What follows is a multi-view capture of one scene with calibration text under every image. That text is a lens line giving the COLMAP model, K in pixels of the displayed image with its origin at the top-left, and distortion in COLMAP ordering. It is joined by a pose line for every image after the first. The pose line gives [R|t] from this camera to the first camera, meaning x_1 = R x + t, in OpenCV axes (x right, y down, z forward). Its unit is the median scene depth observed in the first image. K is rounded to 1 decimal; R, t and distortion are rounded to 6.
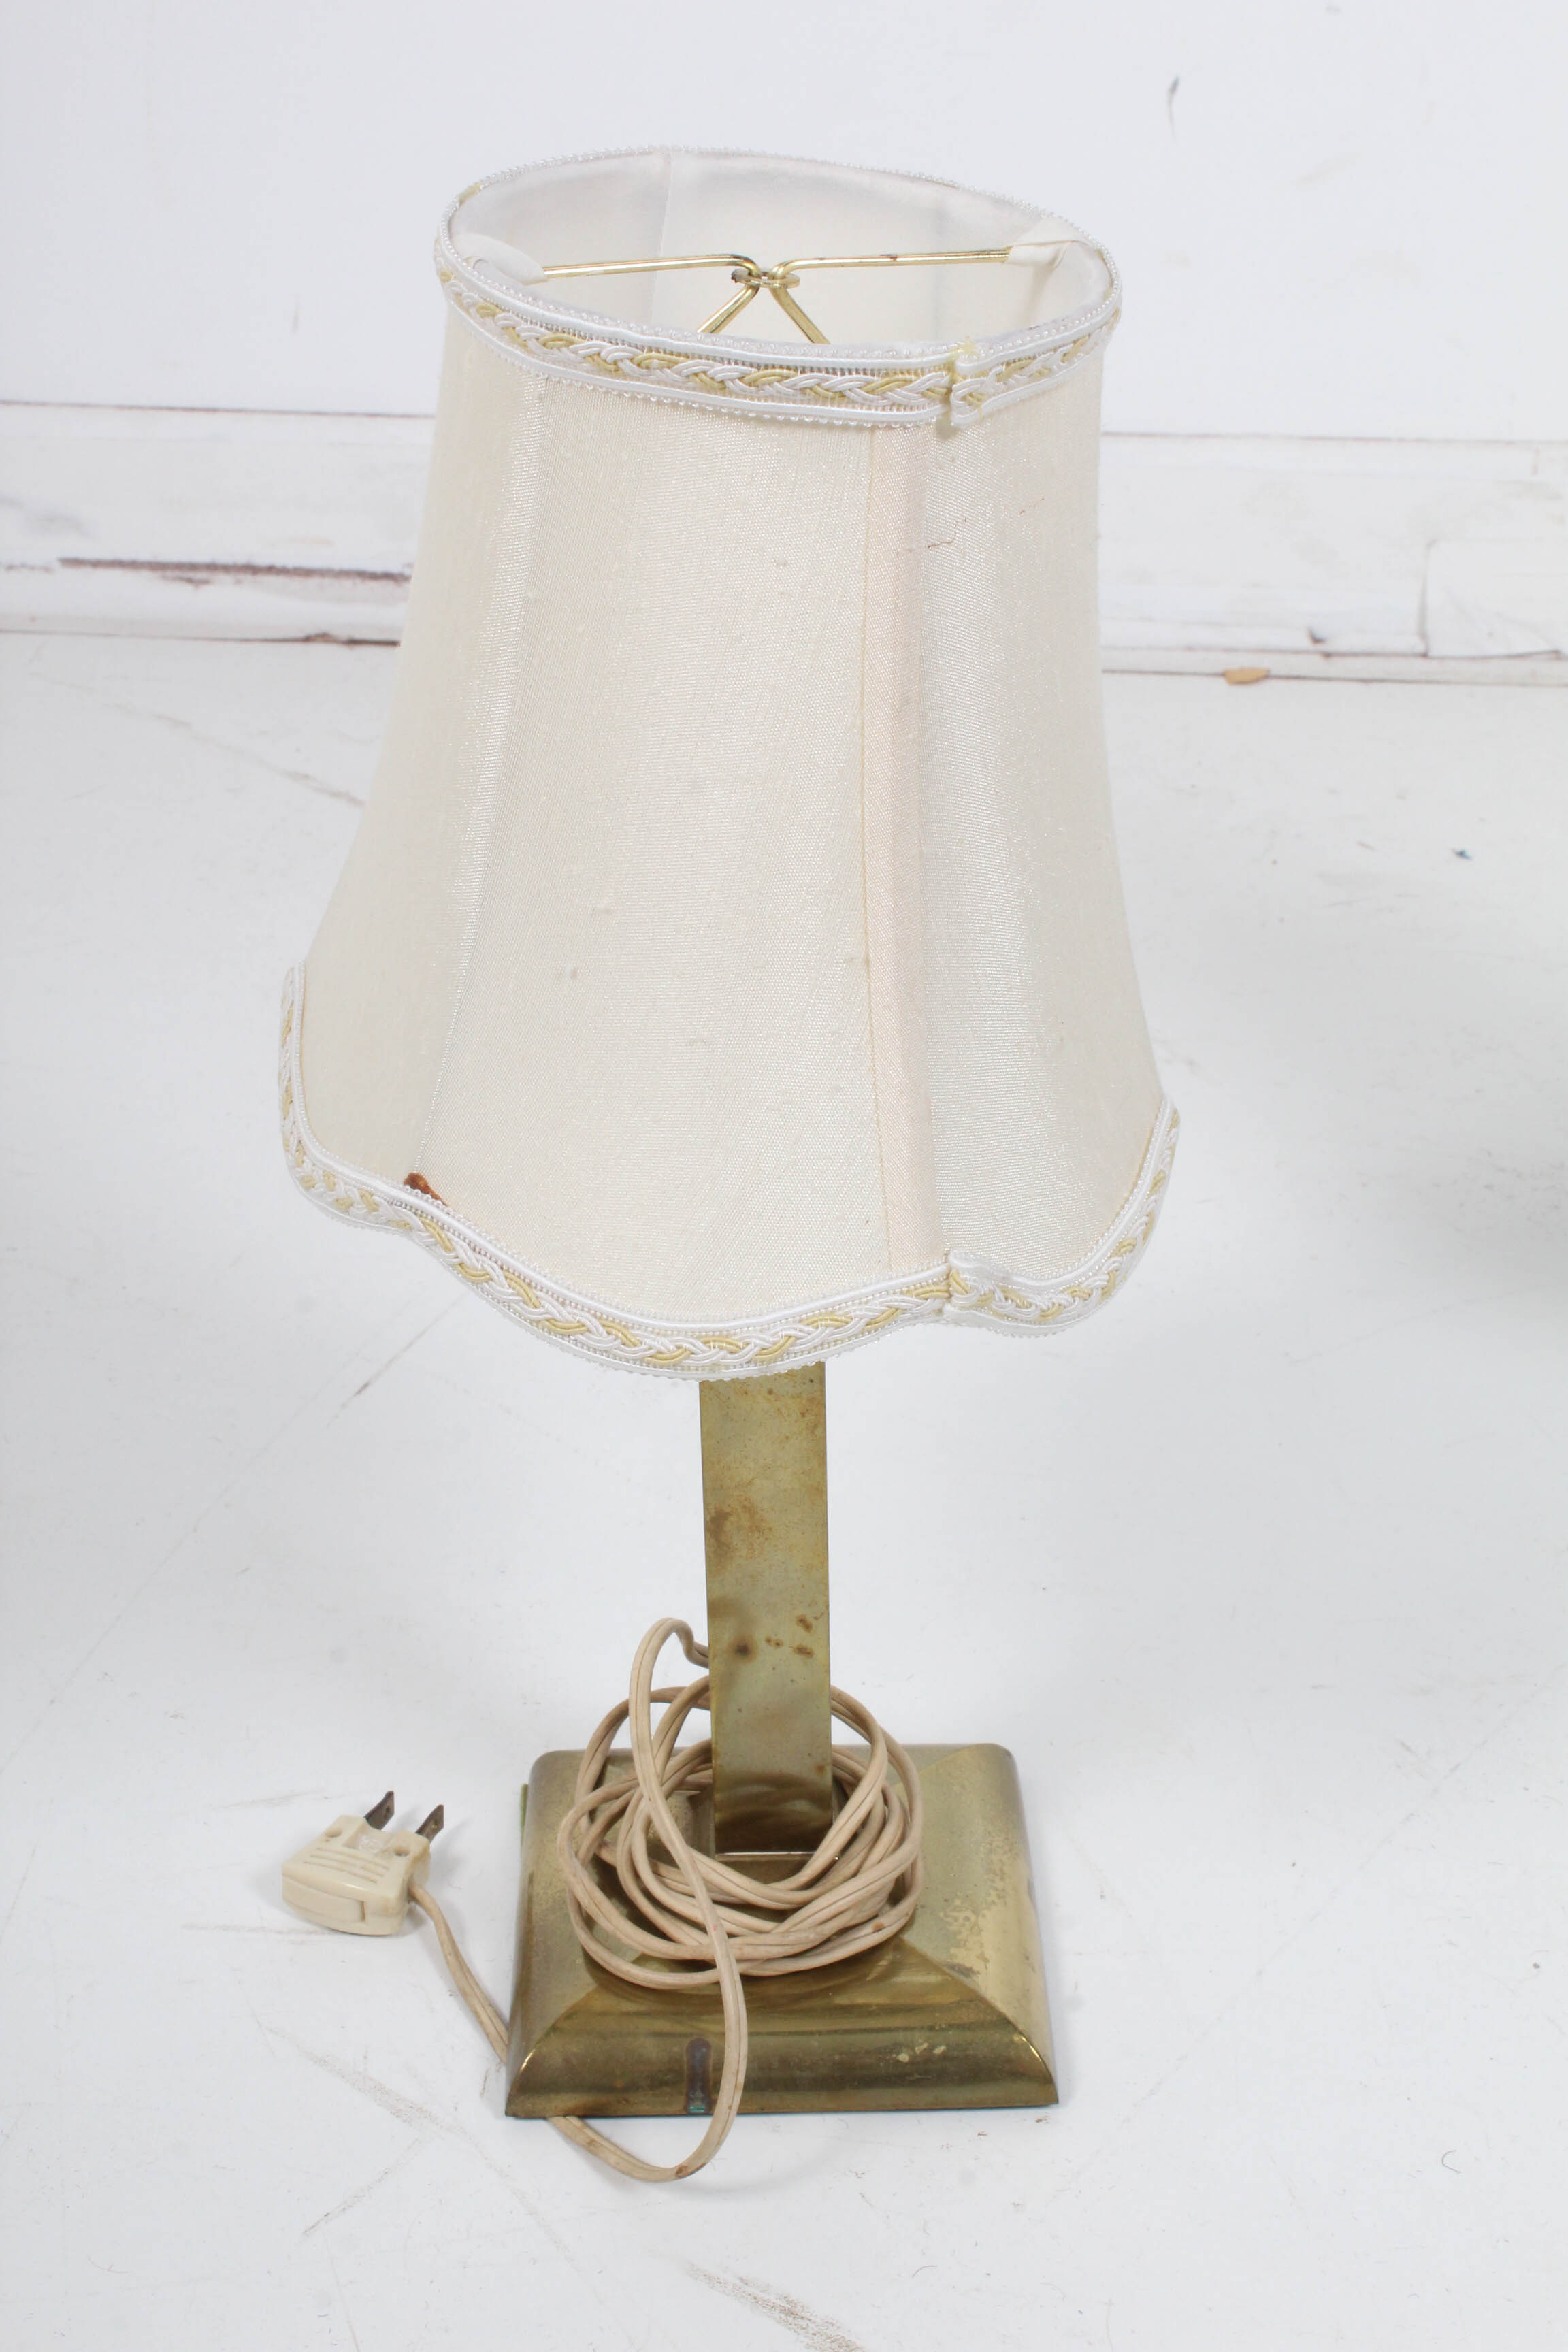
lens RADIAL K [[3881.1, 0, 784.0], [0, 3881.1, 1176.0], [0, 0, 1]] dist [-0.223878, 5.234382]
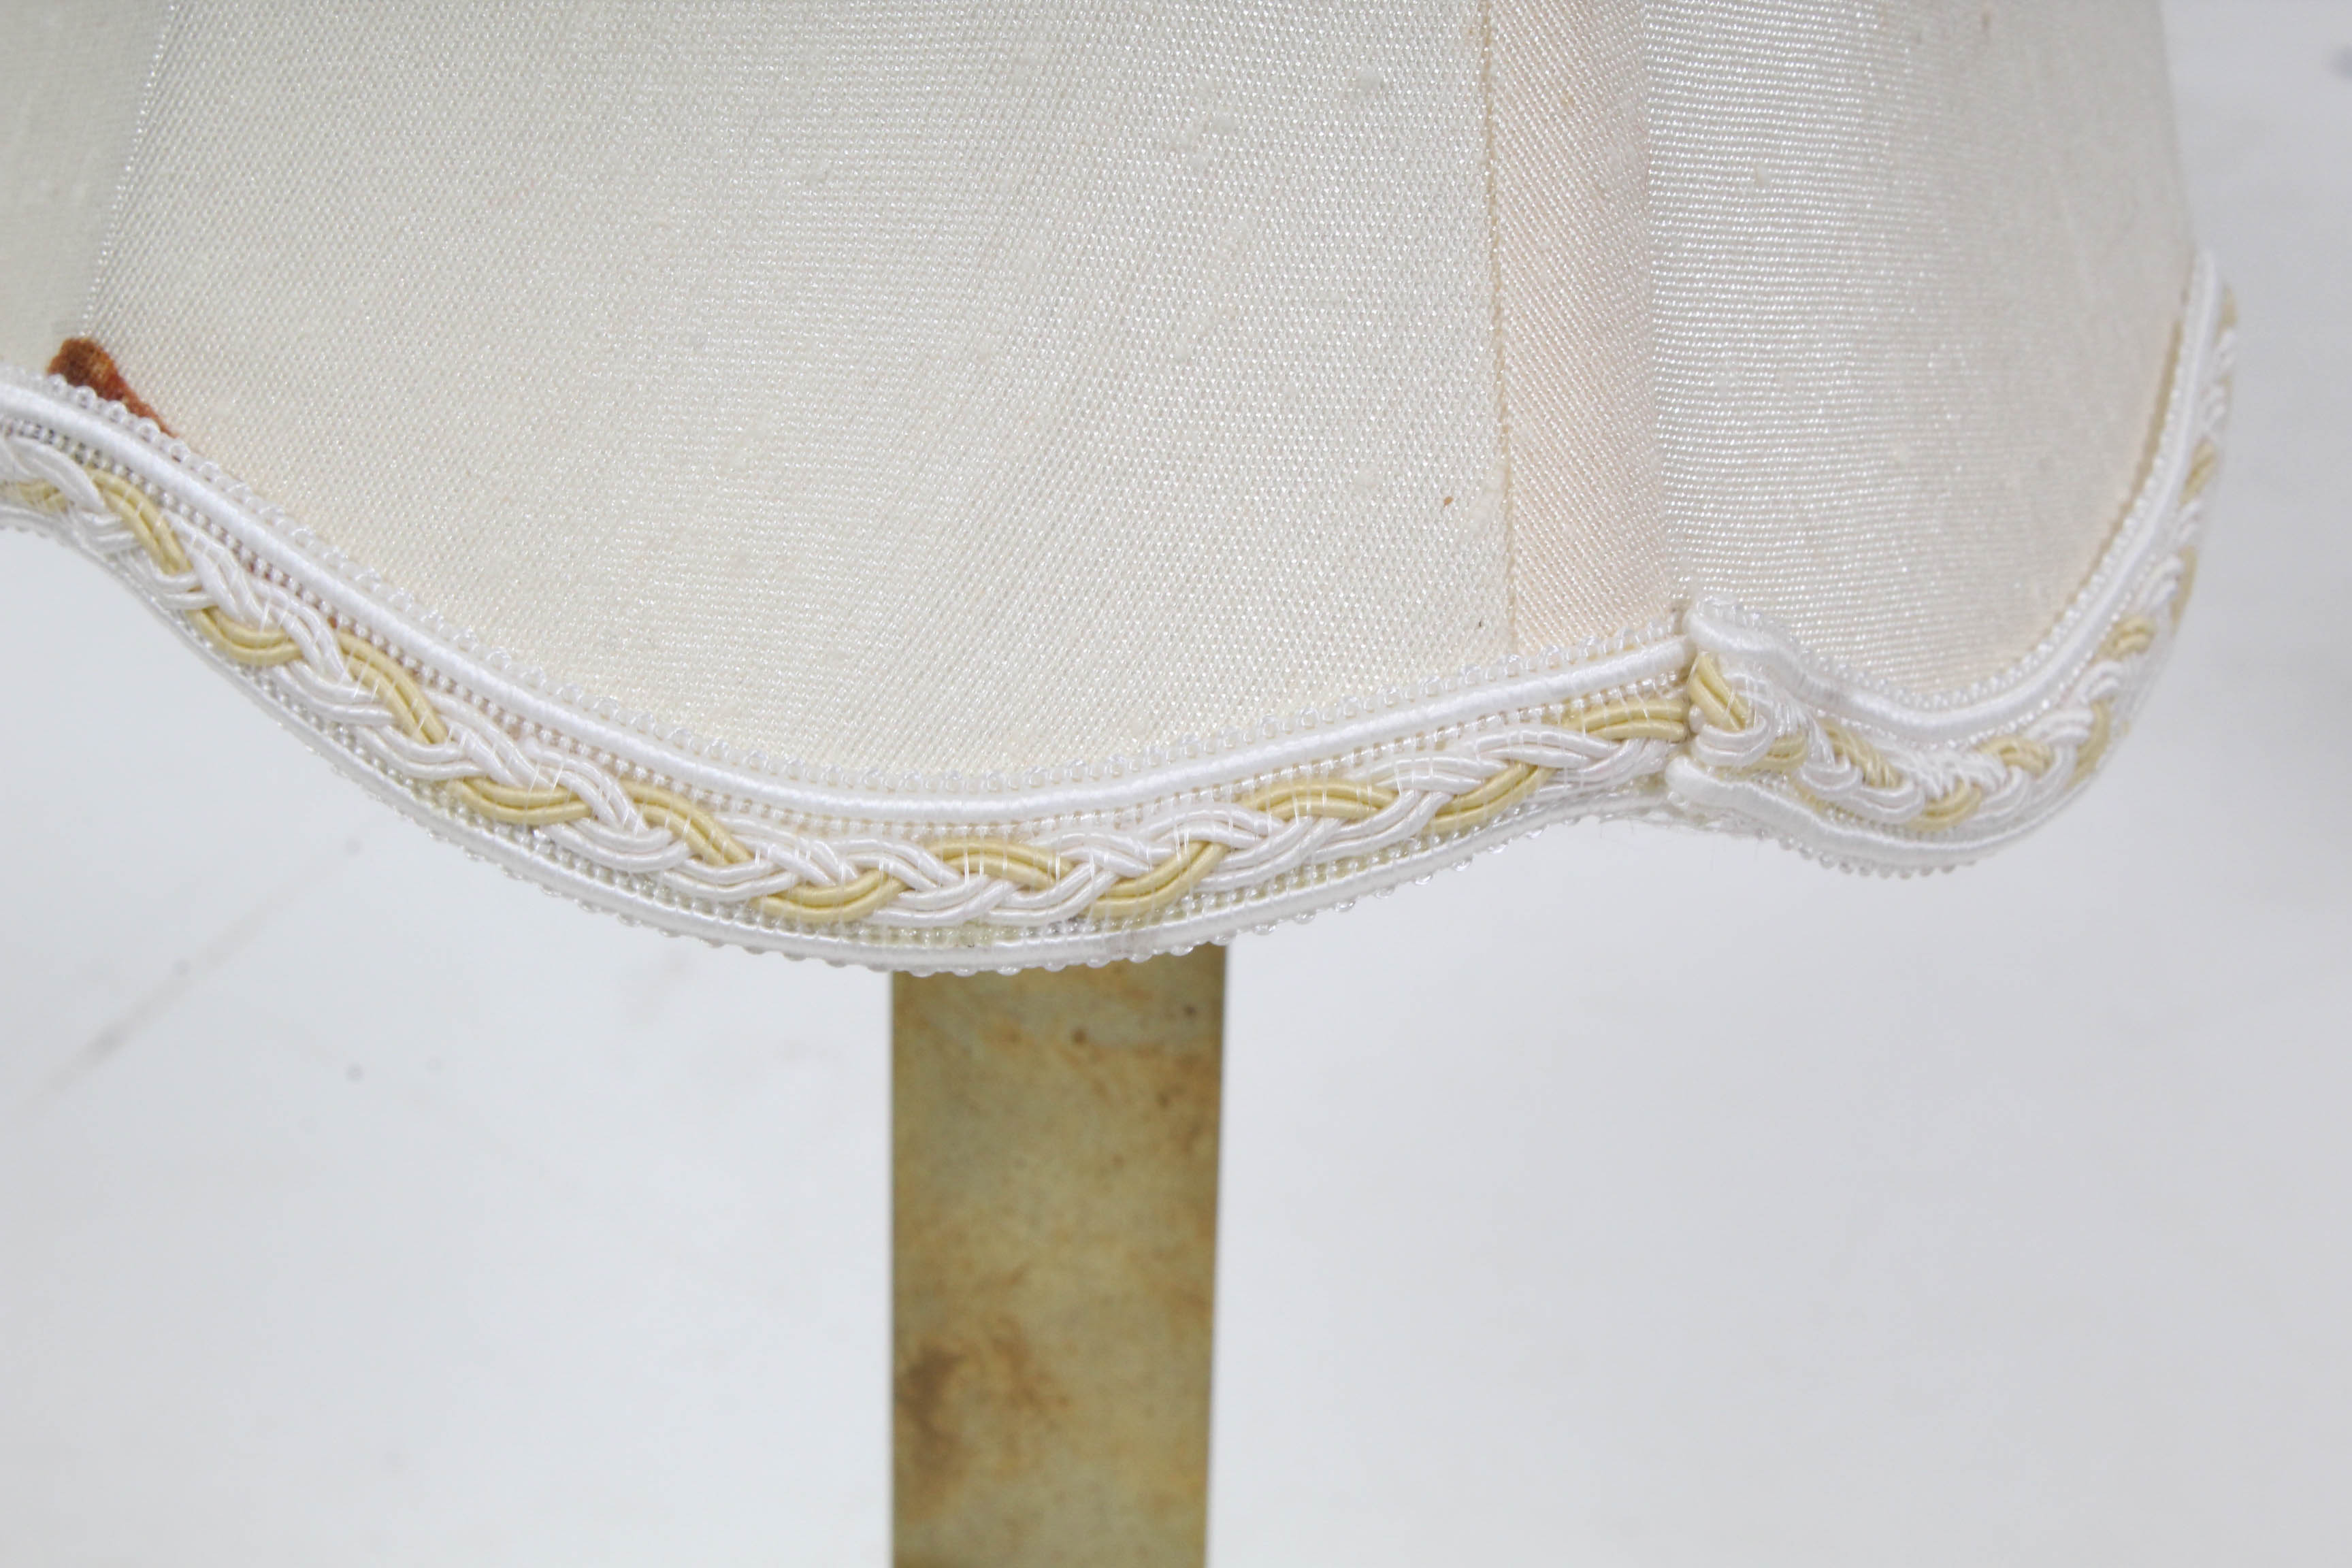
lens RADIAL K [[5943.4, 0, 1176.0], [0, 5943.4, 784.0], [0, 0, 1]] dist [0.112872, 0.282523]
pose [[0.998845, 0.024970, 0.041062, -0.021250], [-0.024930, 0.999688, -0.001497, 0.036339], [-0.041086, 0.000472, 0.999155, 0.485235]]
